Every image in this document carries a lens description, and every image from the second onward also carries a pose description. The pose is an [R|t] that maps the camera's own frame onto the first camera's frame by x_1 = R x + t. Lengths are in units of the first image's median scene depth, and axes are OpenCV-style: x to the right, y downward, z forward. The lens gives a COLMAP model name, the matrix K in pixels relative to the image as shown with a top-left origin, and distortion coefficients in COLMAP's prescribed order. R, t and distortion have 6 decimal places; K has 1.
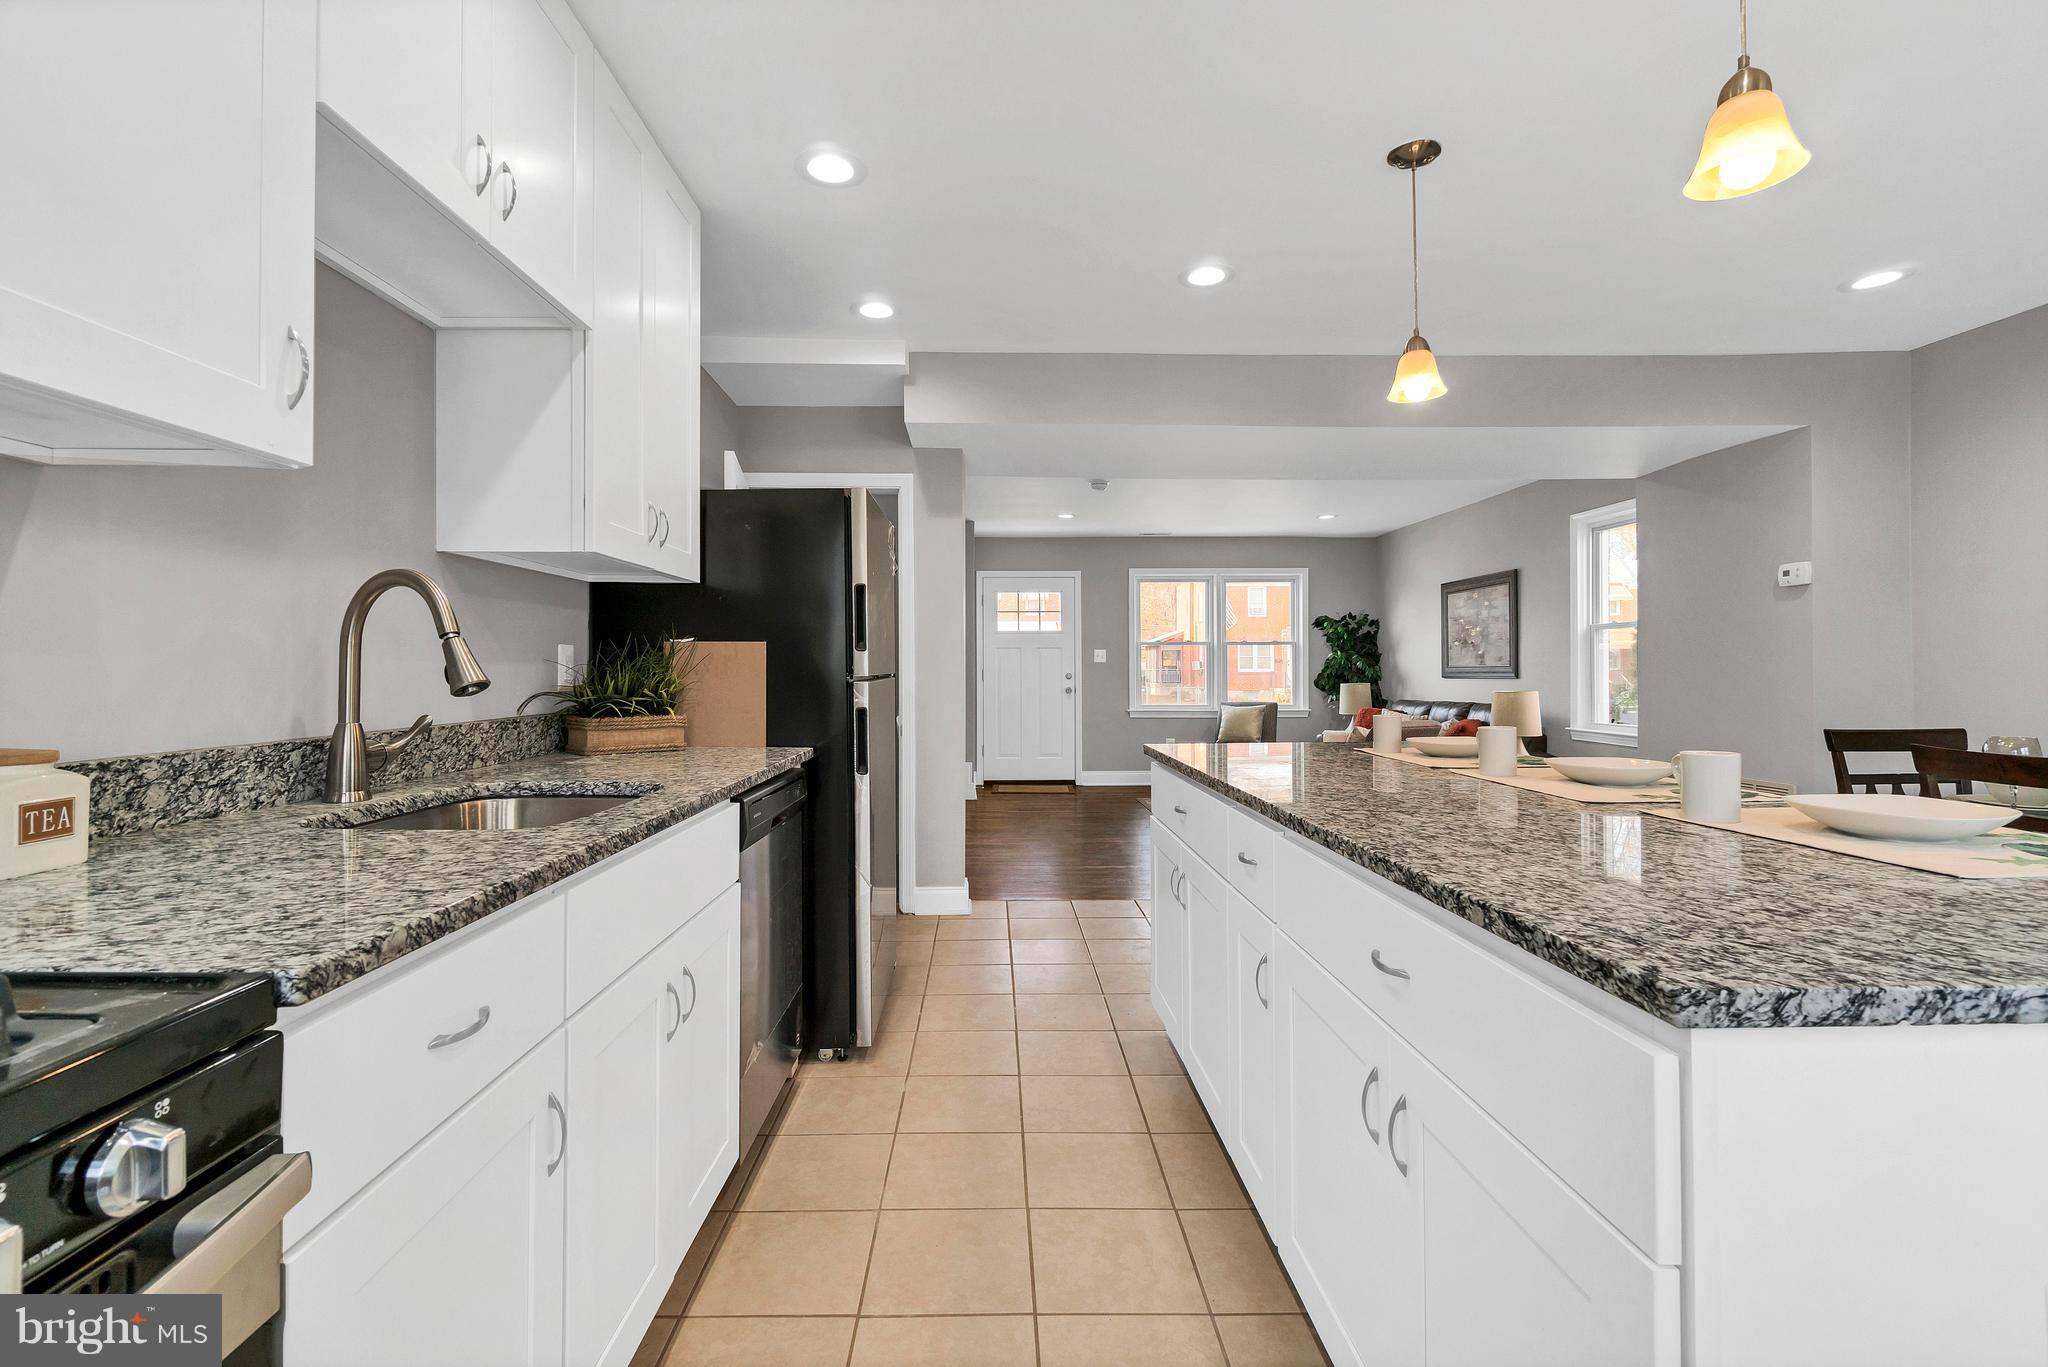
lens RADIAL K [[897.1, 0, 1011.9], [0, 897.1, 658.6], [0, 0, 1]] dist [0.000387, 0.000692]
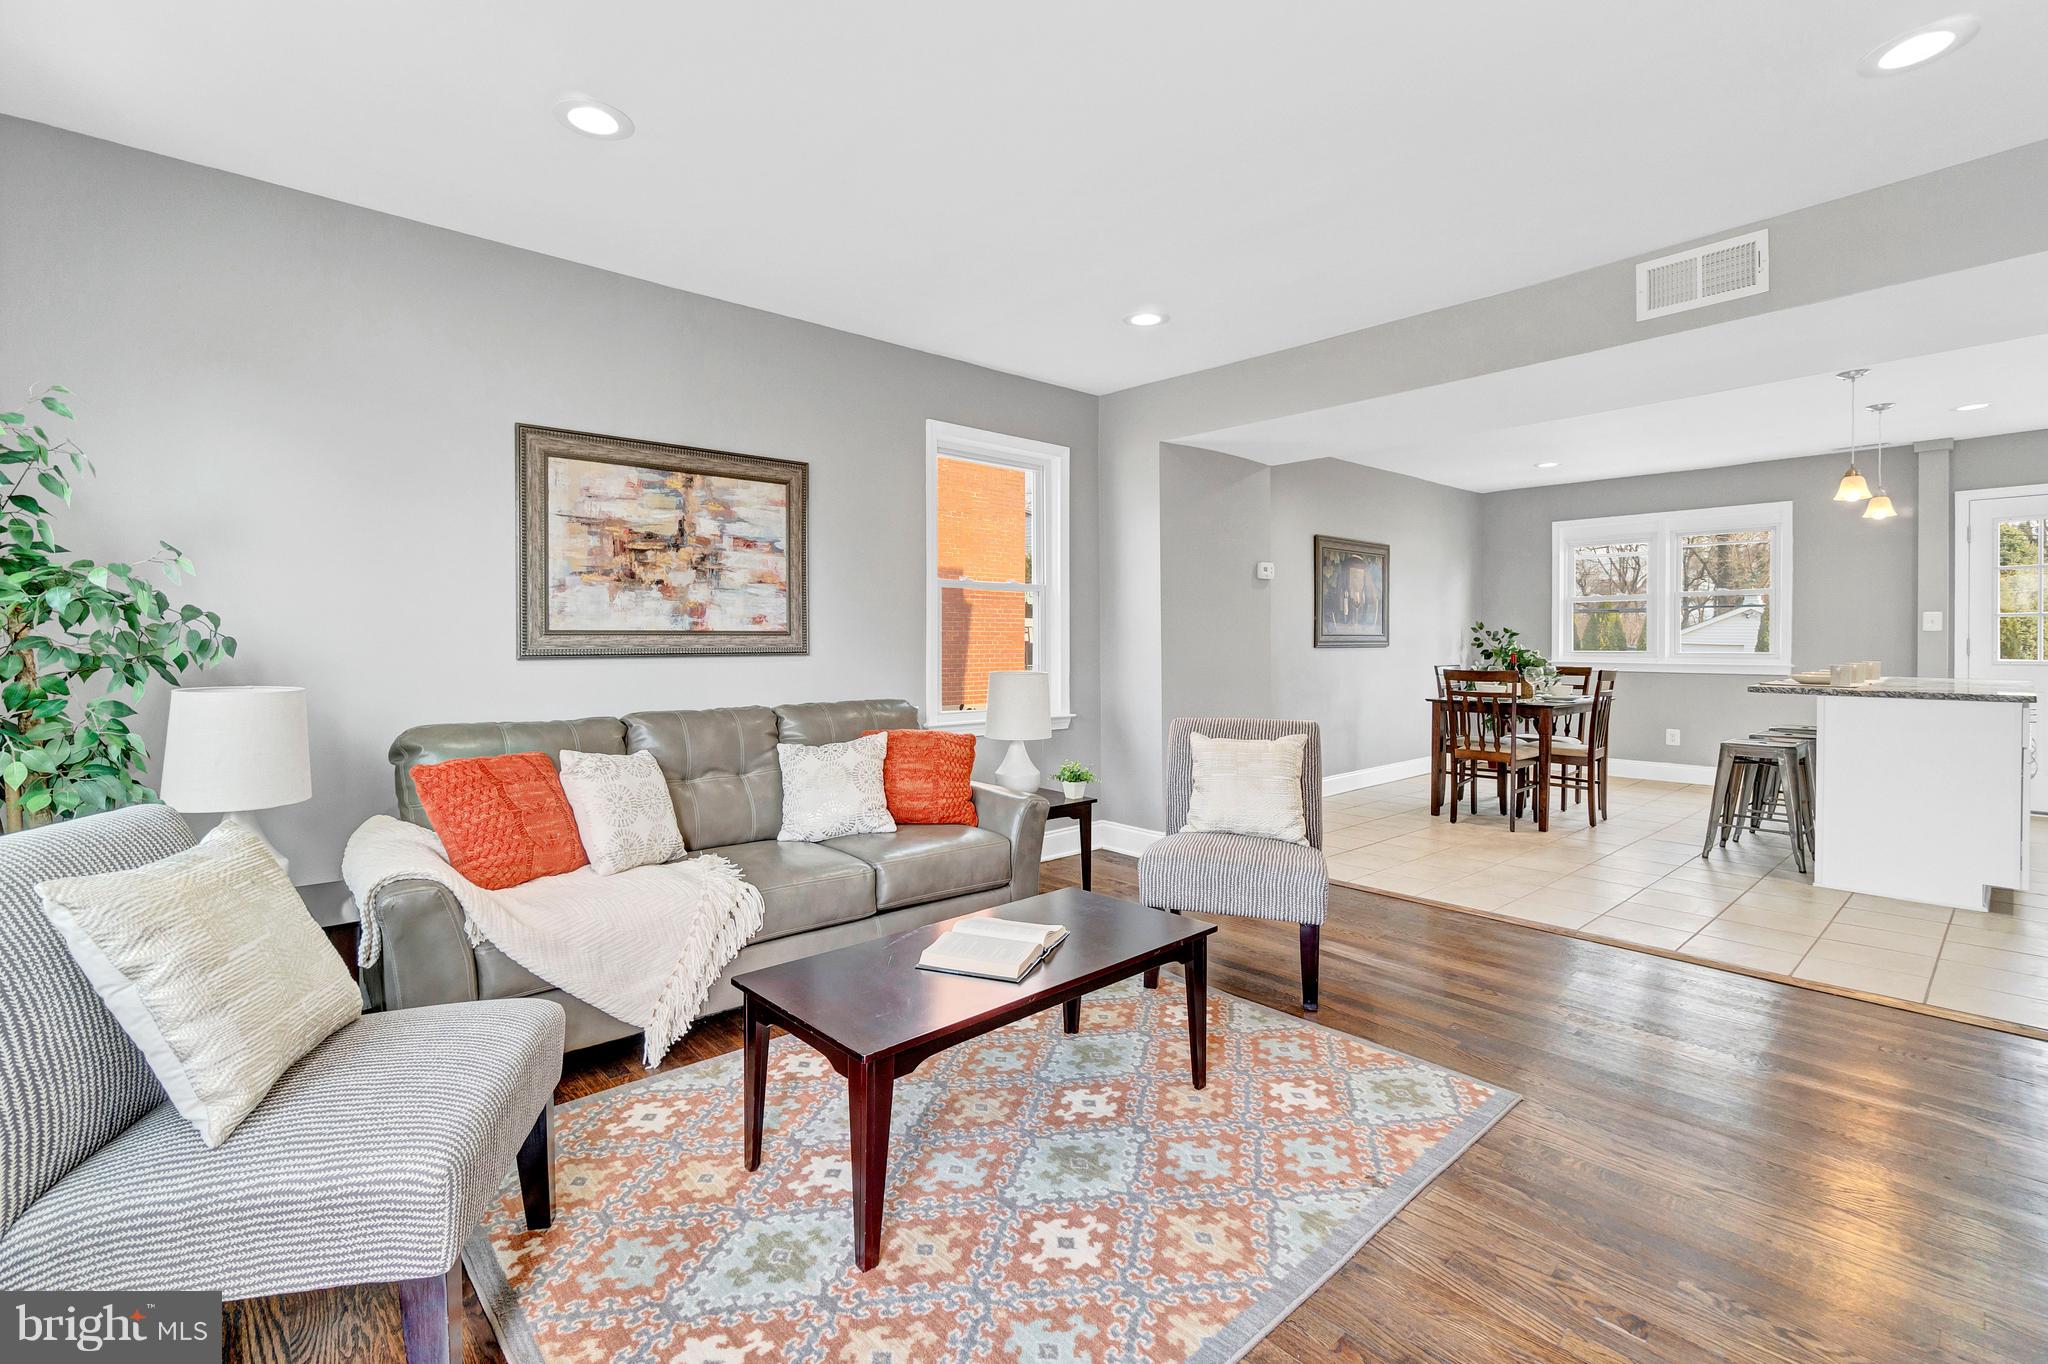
lens RADIAL K [[881.6, 0, 1021.1], [0, 881.6, 648.6], [0, 0, 1]] dist [-0.002317, 0.000082]
pose [[-0.641206, -0.005499, 0.767349, 0.039178], [-0.008482, 0.999964, 0.000078, 0.016627], [-0.767322, -0.006458, -0.641229, 1.207572]]
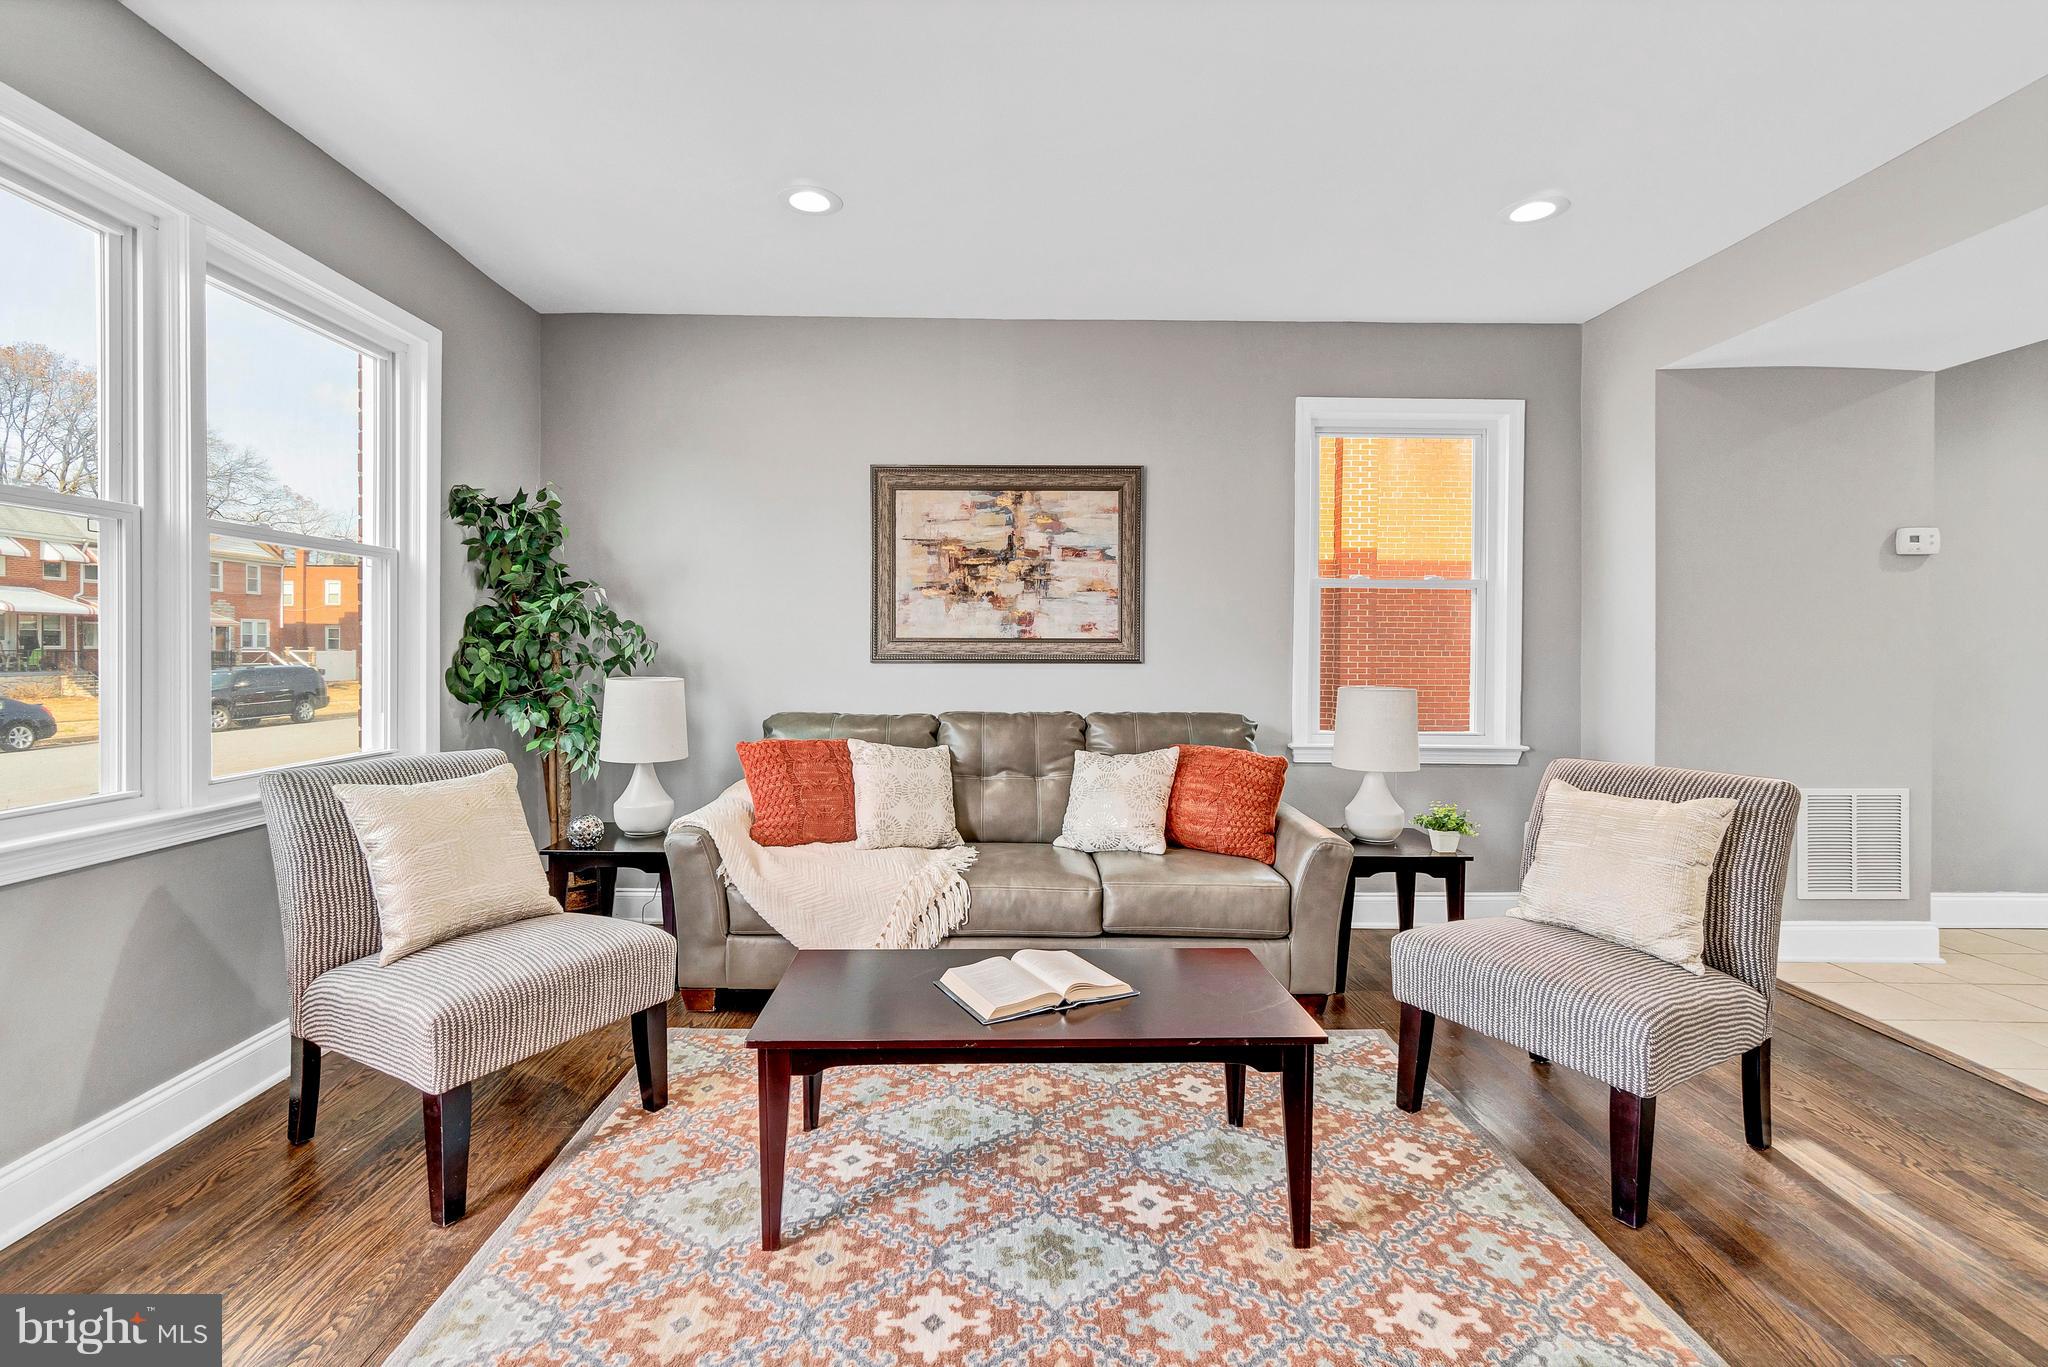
lens RADIAL K [[897.1, 0, 1011.9], [0, 897.1, 658.6], [0, 0, 1]] dist [0.000387, 0.000692]
pose [[0.002291, -0.009147, 0.999956, 0.000985], [-0.018660, 0.999784, 0.009188, 0.015500], [-0.999823, -0.018680, 0.002119, 1.035864]]
